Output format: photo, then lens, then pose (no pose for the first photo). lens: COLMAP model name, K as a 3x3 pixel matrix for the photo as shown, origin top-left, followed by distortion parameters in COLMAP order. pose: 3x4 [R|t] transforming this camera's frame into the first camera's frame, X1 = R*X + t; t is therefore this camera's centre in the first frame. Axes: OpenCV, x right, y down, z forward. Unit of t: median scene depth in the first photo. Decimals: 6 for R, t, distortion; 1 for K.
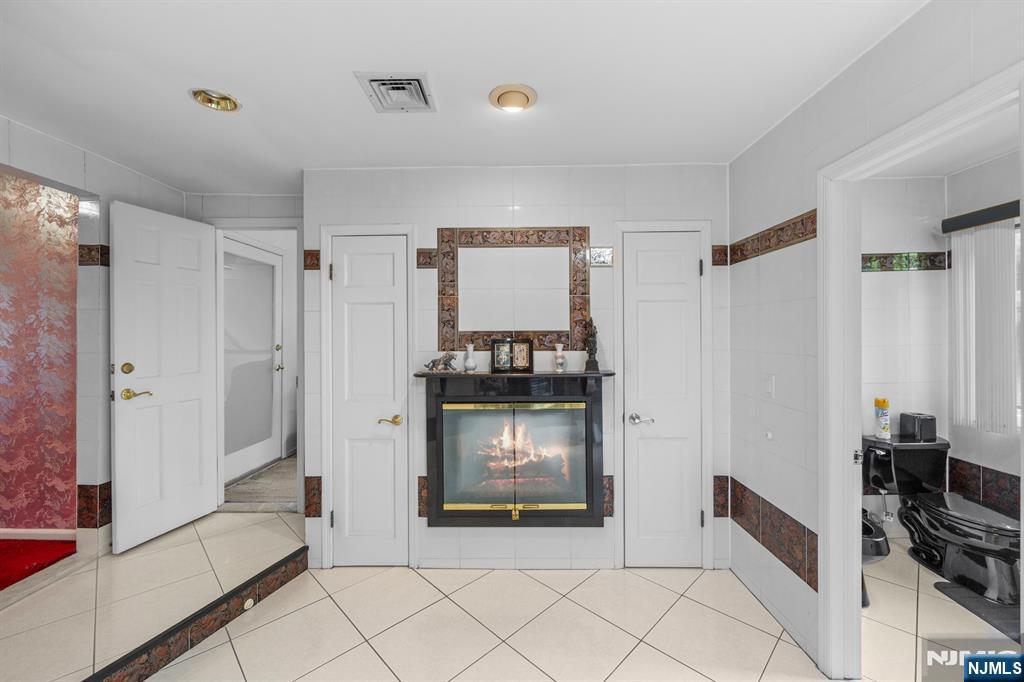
lens RADIAL K [[408.4, 0, 519.7], [0, 408.4, 333.6], [0, 0, 1]] dist [0.001610, -0.000263]
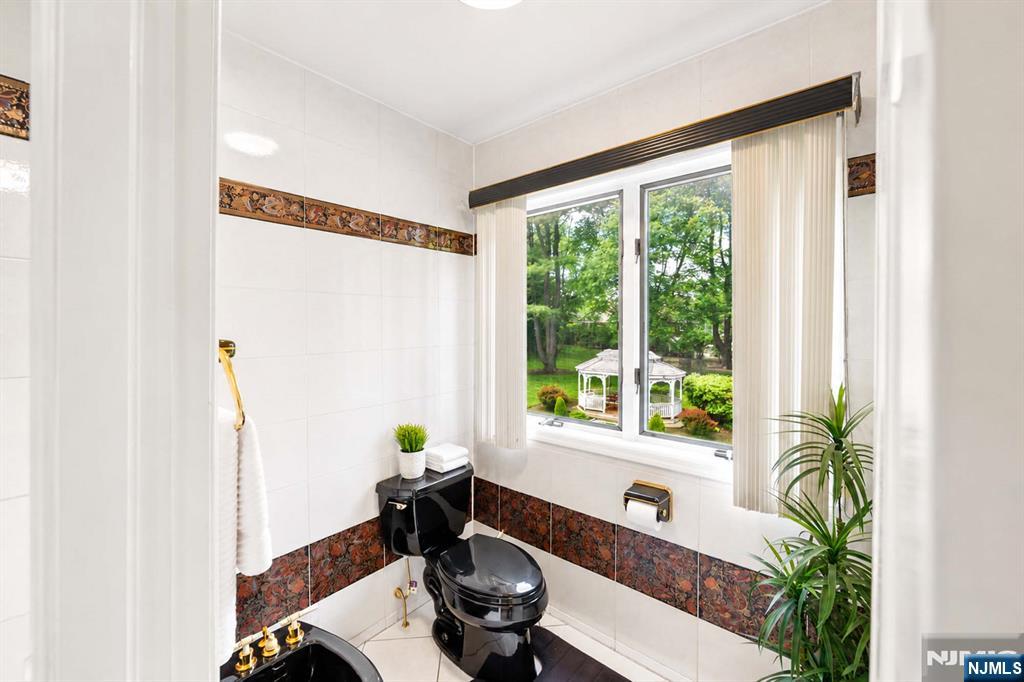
lens RADIAL K [[408.4, 0, 512.7], [0, 408.4, 337.8], [0, 0, 1]] dist [0.001610, -0.000263]
pose [[0.639747, 0.002910, 0.768580, 0.467498], [-0.007797, 0.999966, 0.002705, 0.006833], [-0.768546, -0.007723, 0.639748, 0.414831]]
